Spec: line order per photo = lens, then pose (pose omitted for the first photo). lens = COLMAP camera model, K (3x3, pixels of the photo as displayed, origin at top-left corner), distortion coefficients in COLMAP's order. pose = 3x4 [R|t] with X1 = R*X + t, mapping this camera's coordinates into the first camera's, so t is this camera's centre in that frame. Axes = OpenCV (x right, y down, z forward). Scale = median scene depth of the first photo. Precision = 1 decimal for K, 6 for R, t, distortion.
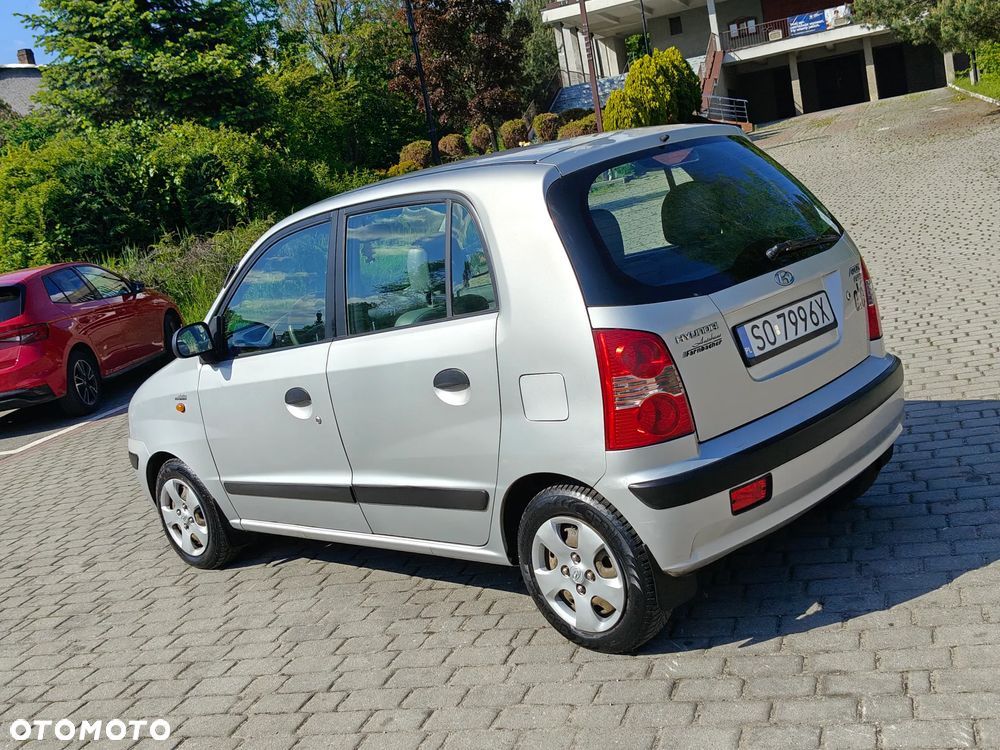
lens RADIAL K [[1110.7, 0, 500.0], [0, 1110.7, 375.0], [0, 0, 1]] dist [0.155790, -0.472358]
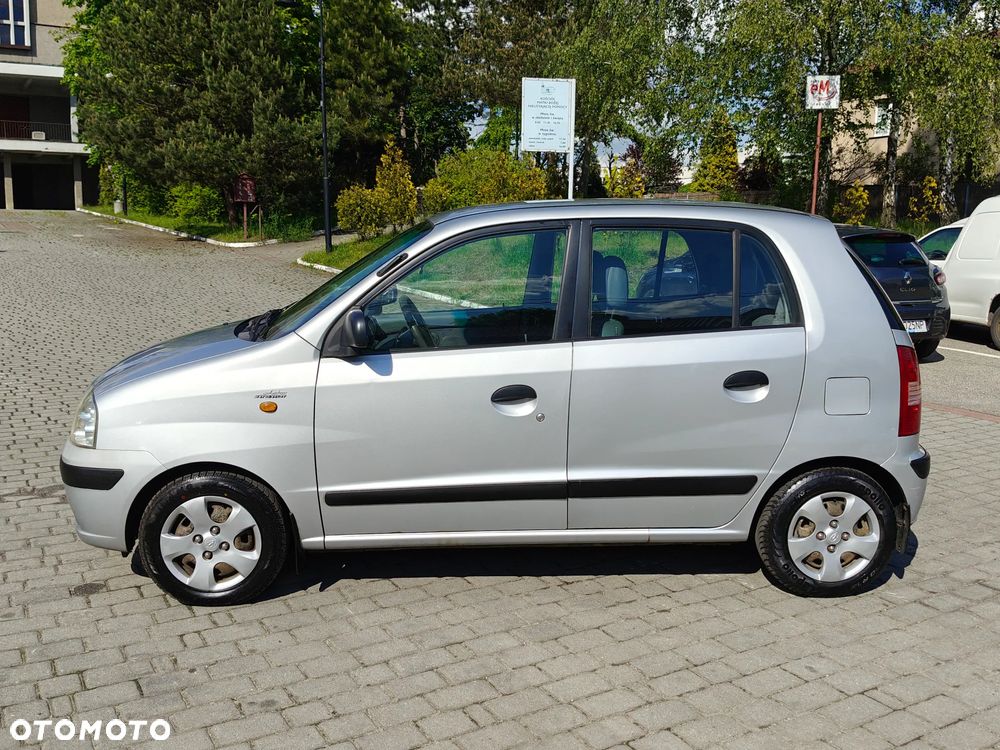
lens RADIAL K [[935.4, 0, 500.1], [0, 935.4, 355.5], [0, 0, 1]] dist [0.011379, -0.002407]
pose [[0.653861, 0.093492, 0.750816, -0.797063], [-0.011478, 0.993448, -0.113709, 0.077794], [-0.756527, 0.065733, 0.650650, 0.450746]]
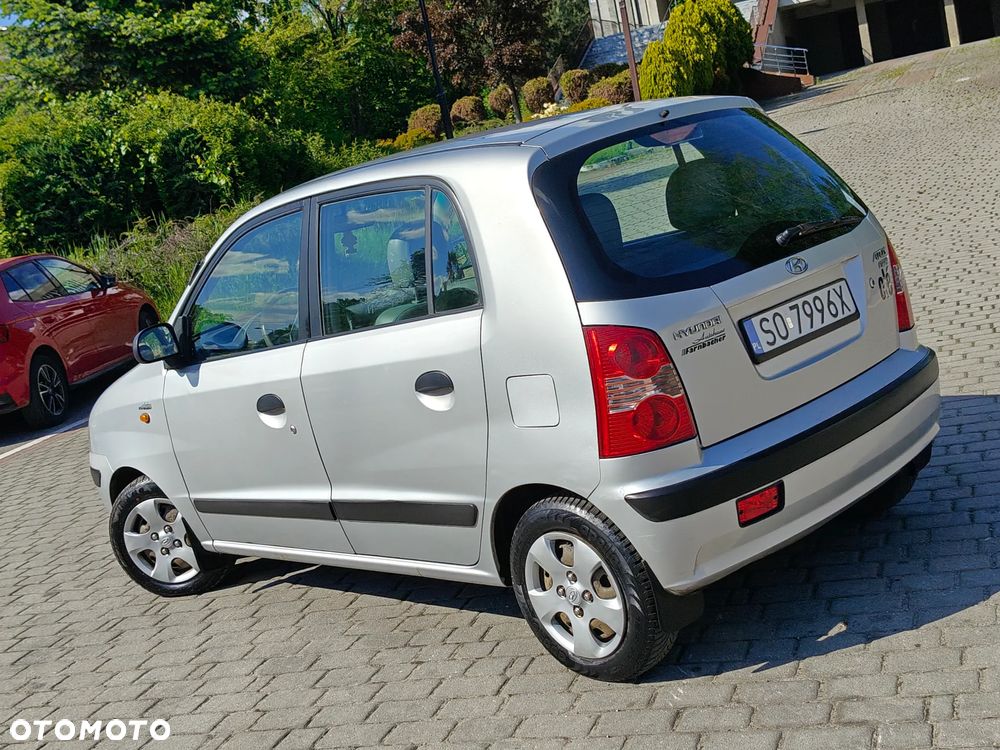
lens RADIAL K [[1272.1, 0, 500.0], [0, 1272.1, 375.0], [0, 0, 1]] dist [0.182680, -0.580531]
pose [[0.999582, -0.018487, -0.022223, 0.027562], [0.018549, 0.999825, 0.002591, -0.003762], [0.022172, -0.003003, 0.999750, -0.034041]]
